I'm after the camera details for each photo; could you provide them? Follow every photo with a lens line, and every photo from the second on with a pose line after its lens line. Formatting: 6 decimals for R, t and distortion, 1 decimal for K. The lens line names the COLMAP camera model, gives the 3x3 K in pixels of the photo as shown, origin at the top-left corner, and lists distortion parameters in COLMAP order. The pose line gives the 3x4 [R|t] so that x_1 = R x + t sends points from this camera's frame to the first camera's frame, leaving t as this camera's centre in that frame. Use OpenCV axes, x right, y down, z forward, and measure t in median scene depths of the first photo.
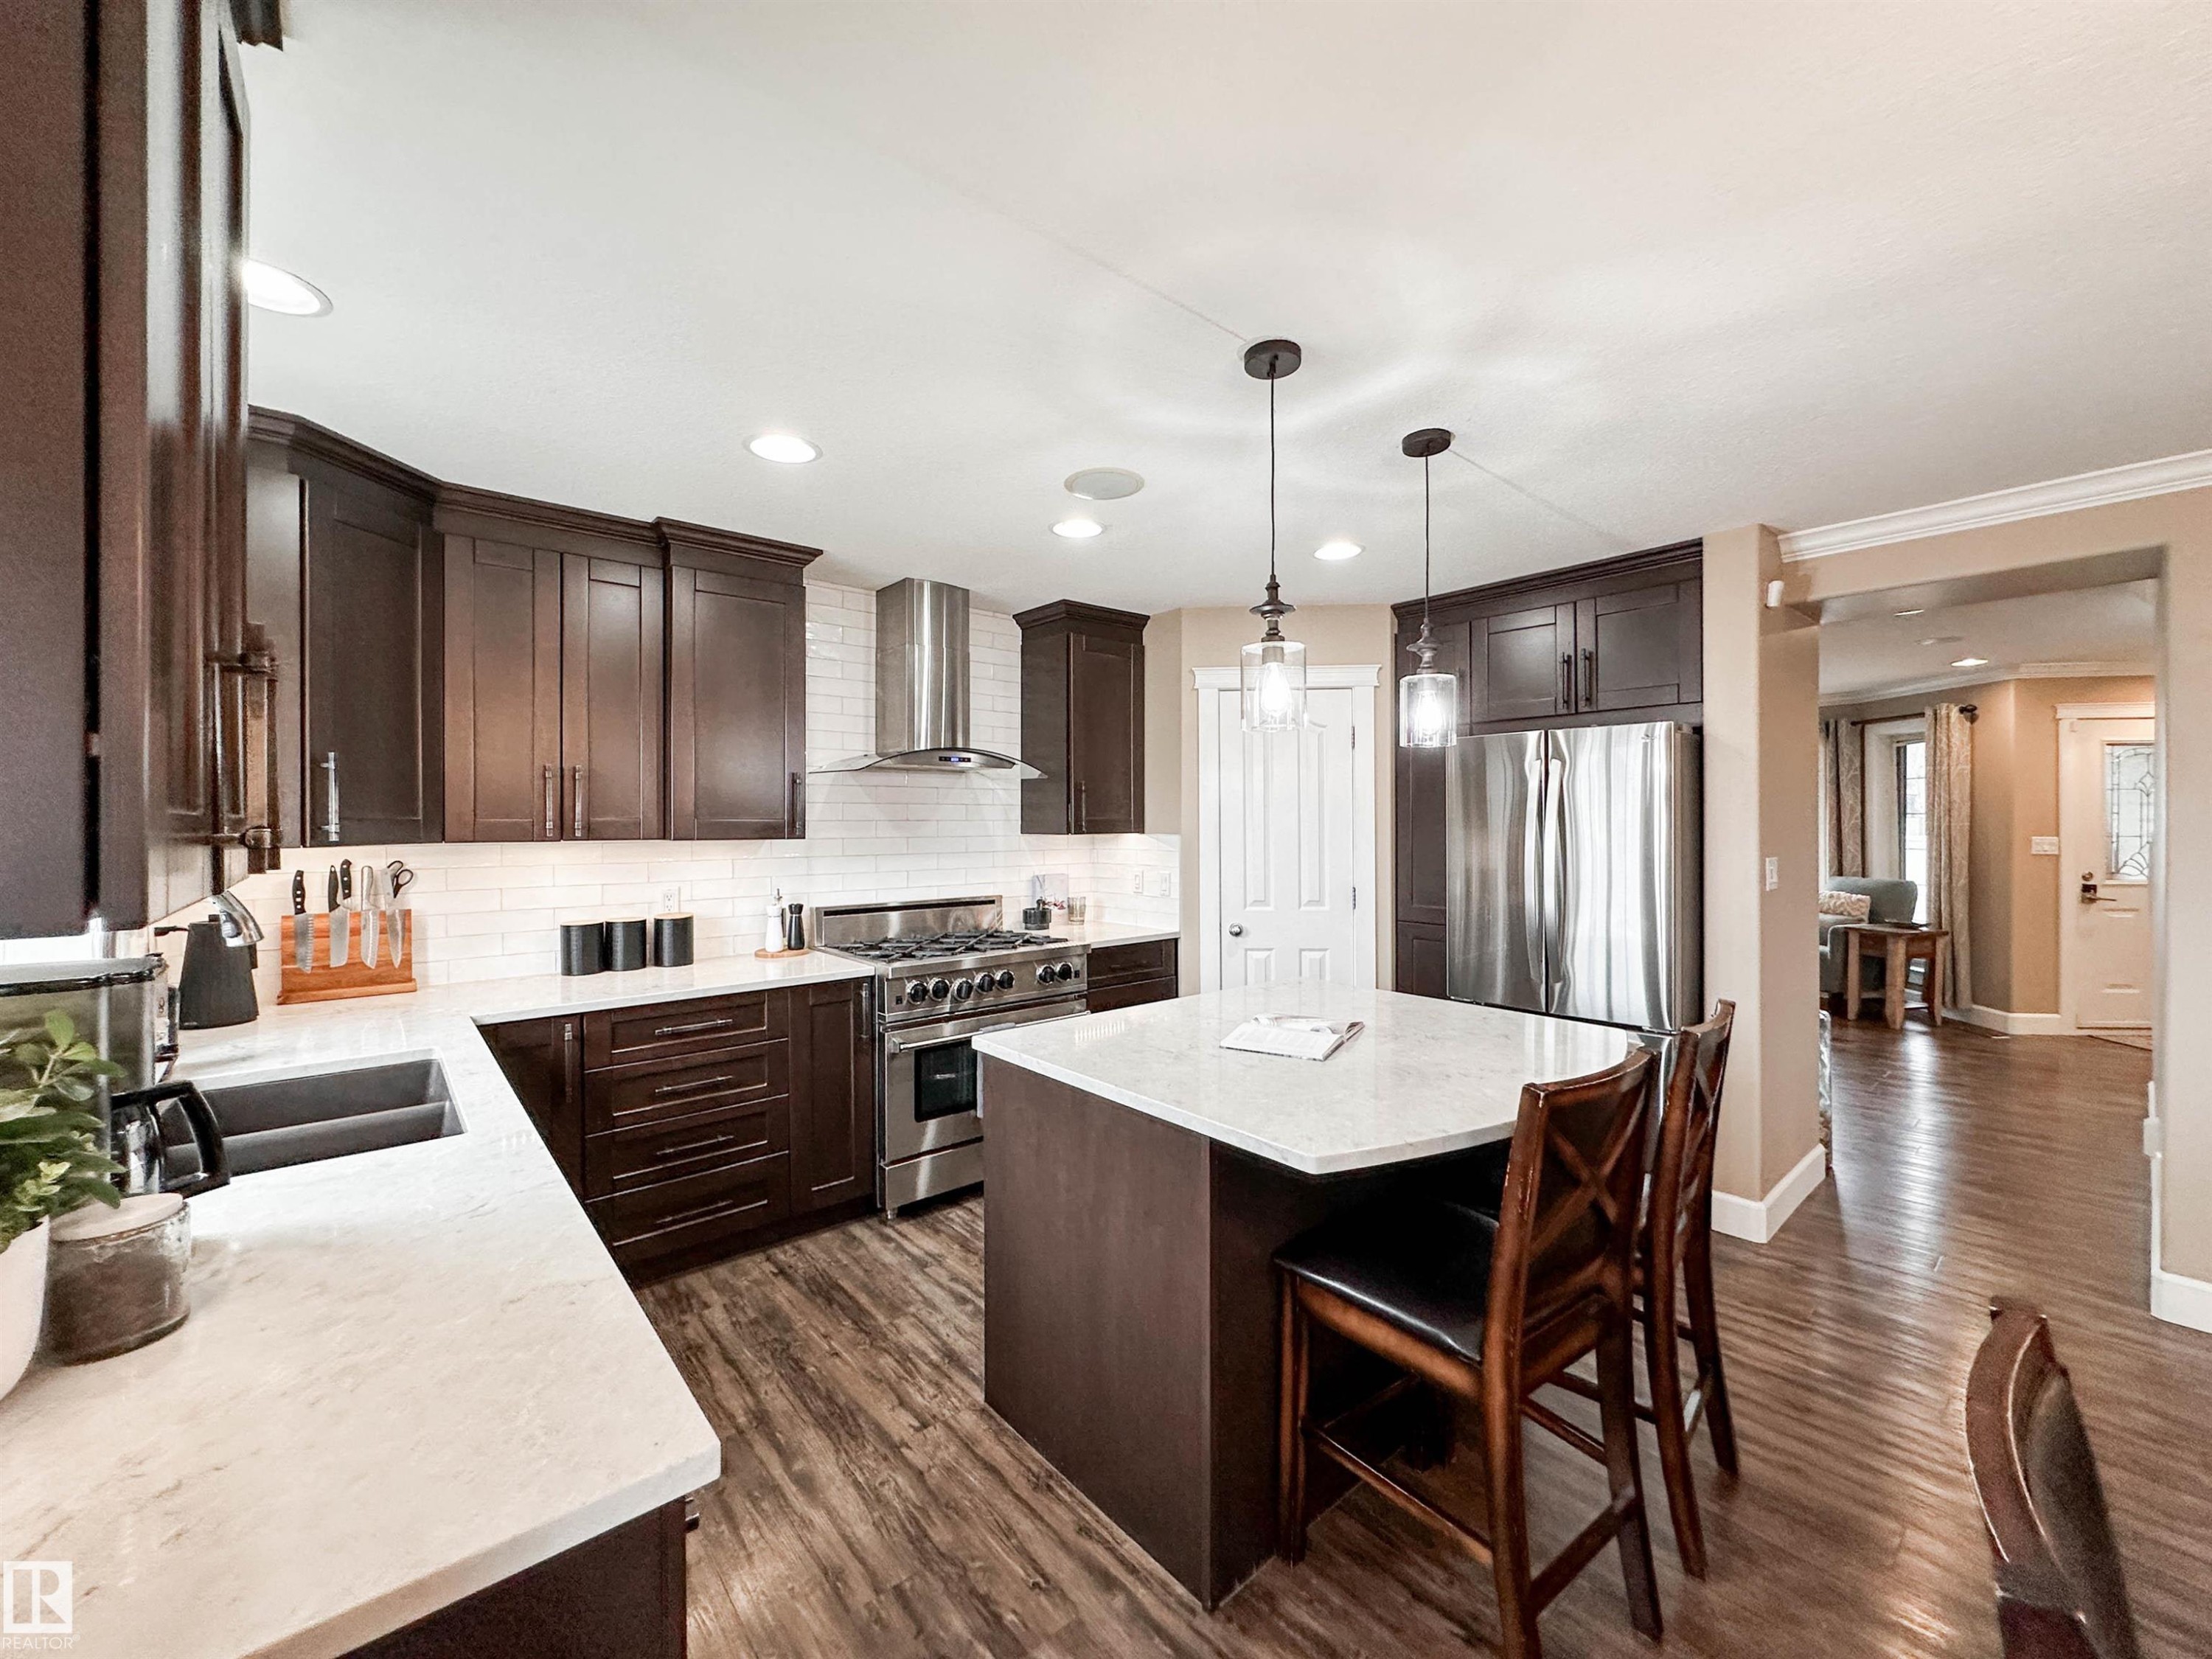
lens RADIAL K [[946.9, 0, 1145.1], [0, 946.9, 818.7], [0, 0, 1]] dist [0.001129, 0.000110]
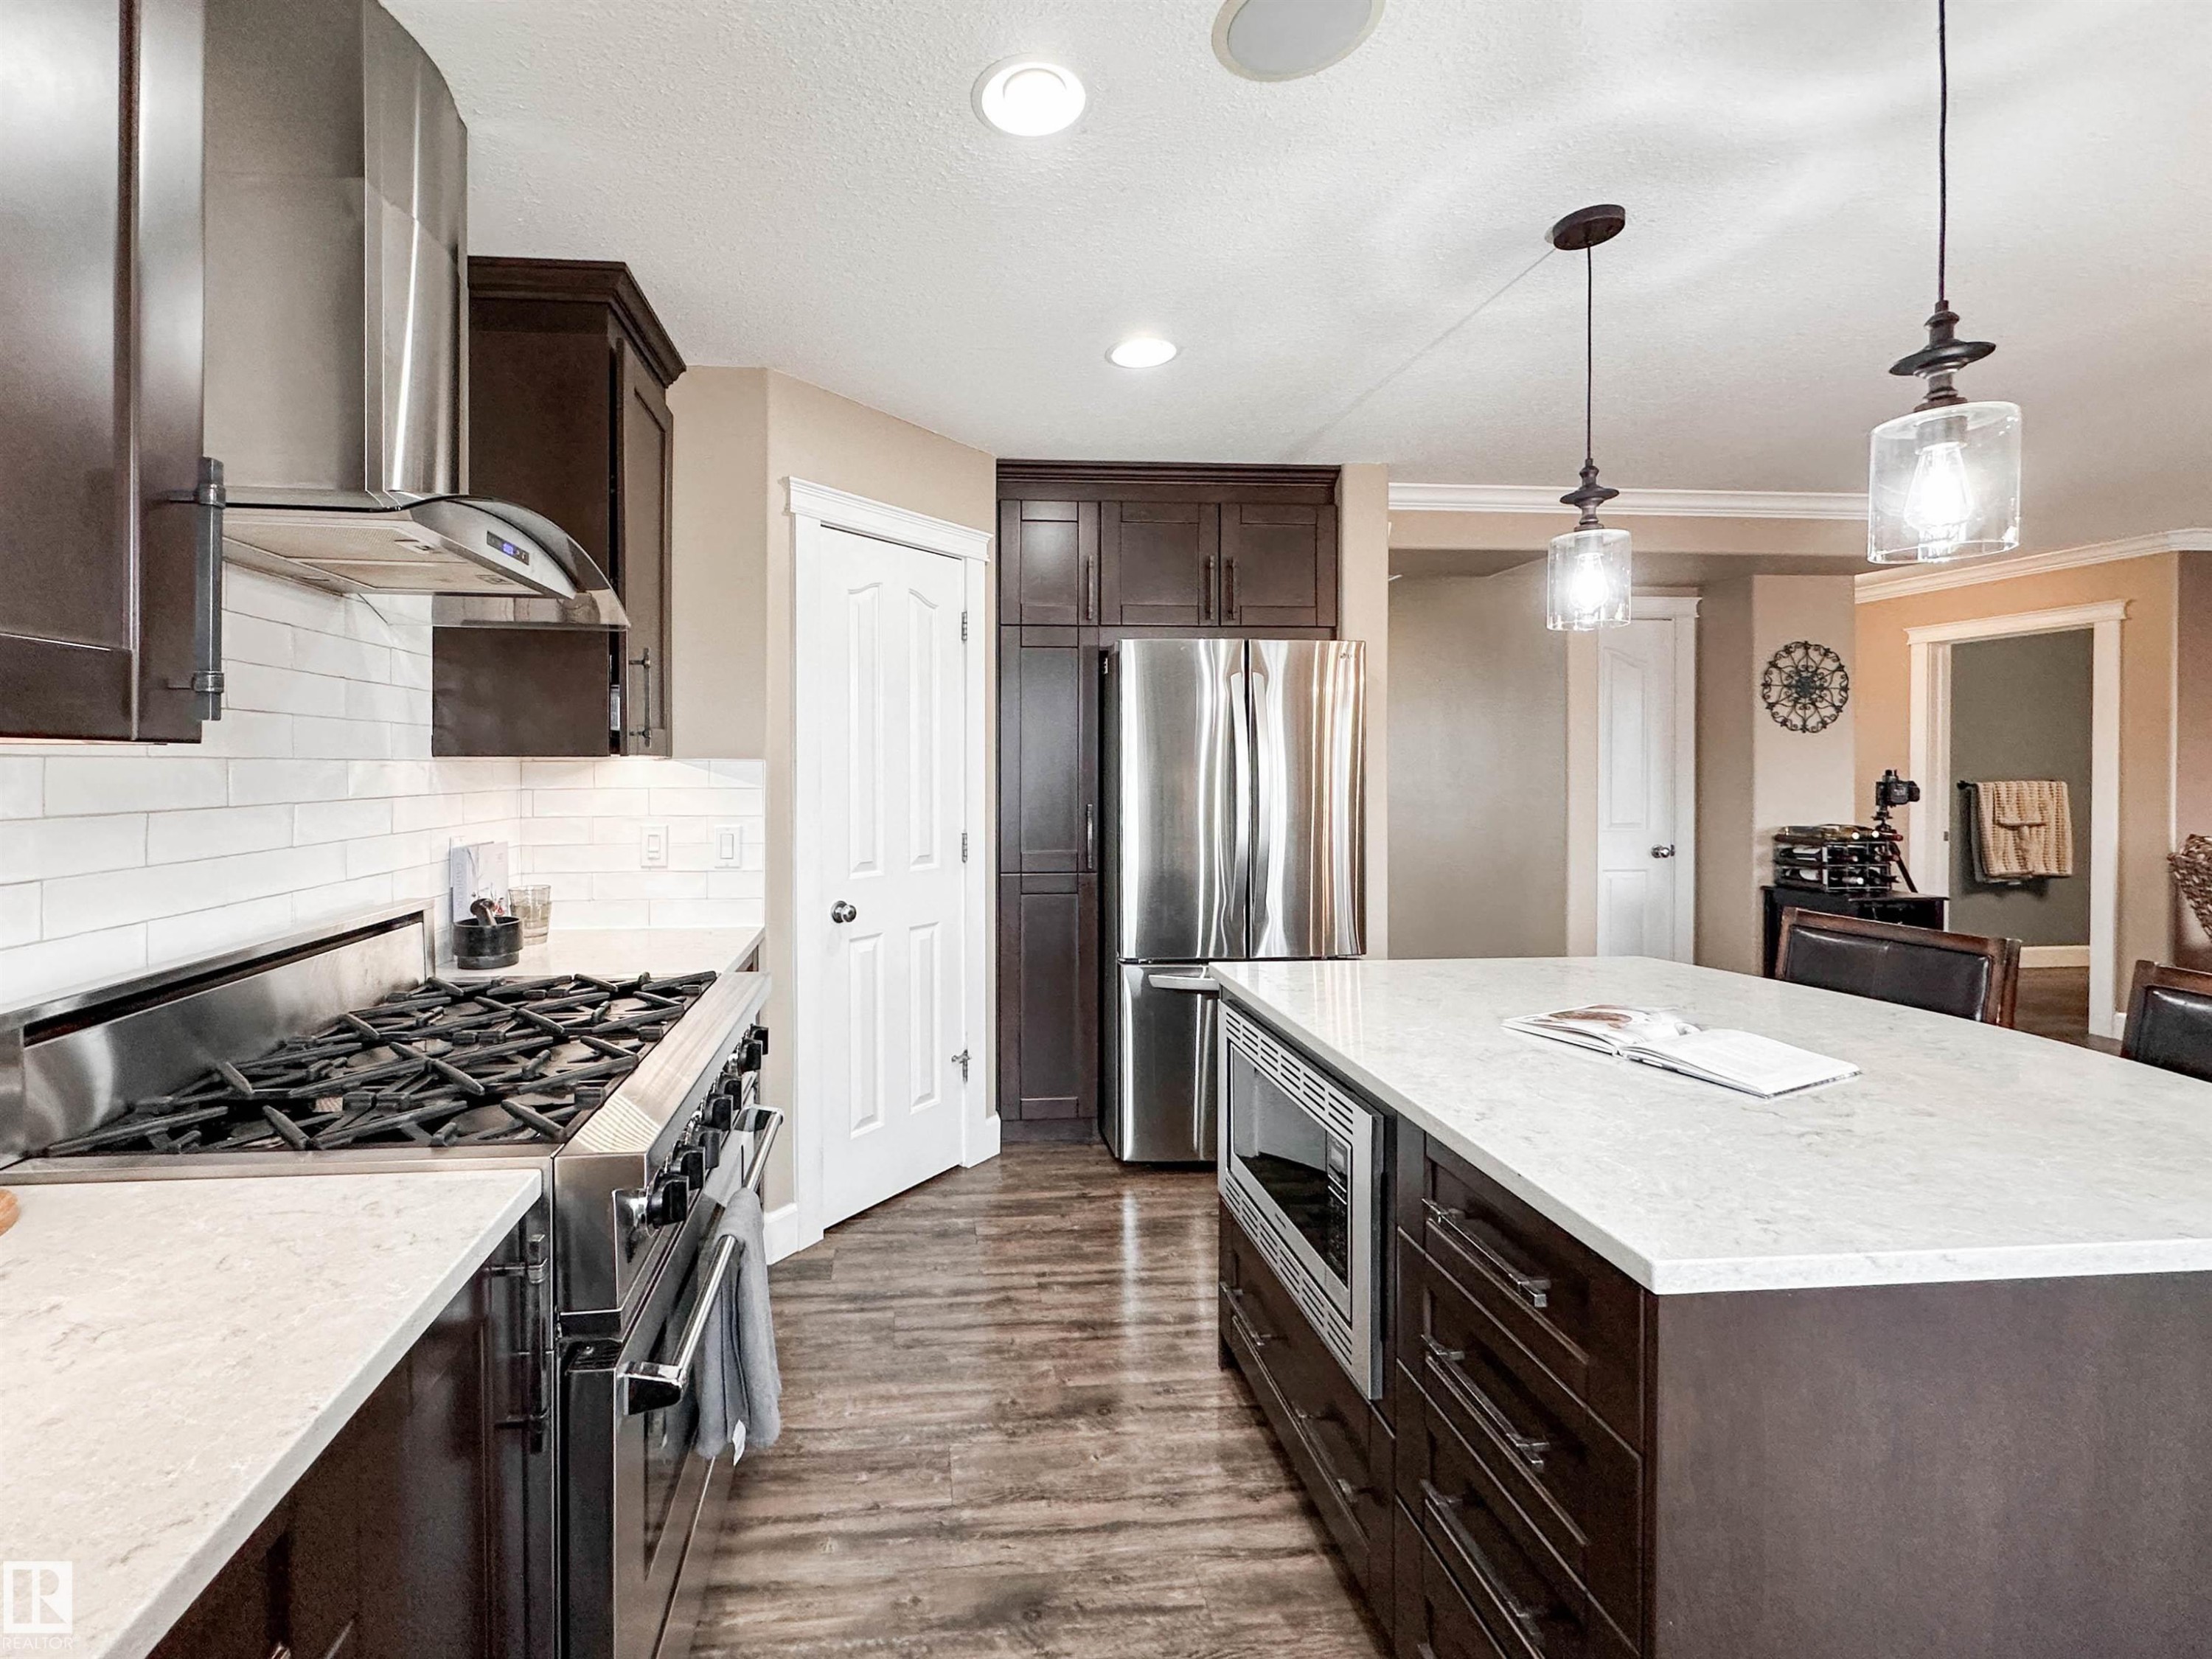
lens RADIAL K [[929.9, 0, 992.0], [0, 929.9, 771.5], [0, 0, 1]] dist [-0.003748, 0.000521]
pose [[0.581483, -0.002035, 0.813556, -0.347044], [-0.000920, 0.999995, 0.003159, 0.022829], [-0.813558, -0.002585, 0.581478, 0.563524]]
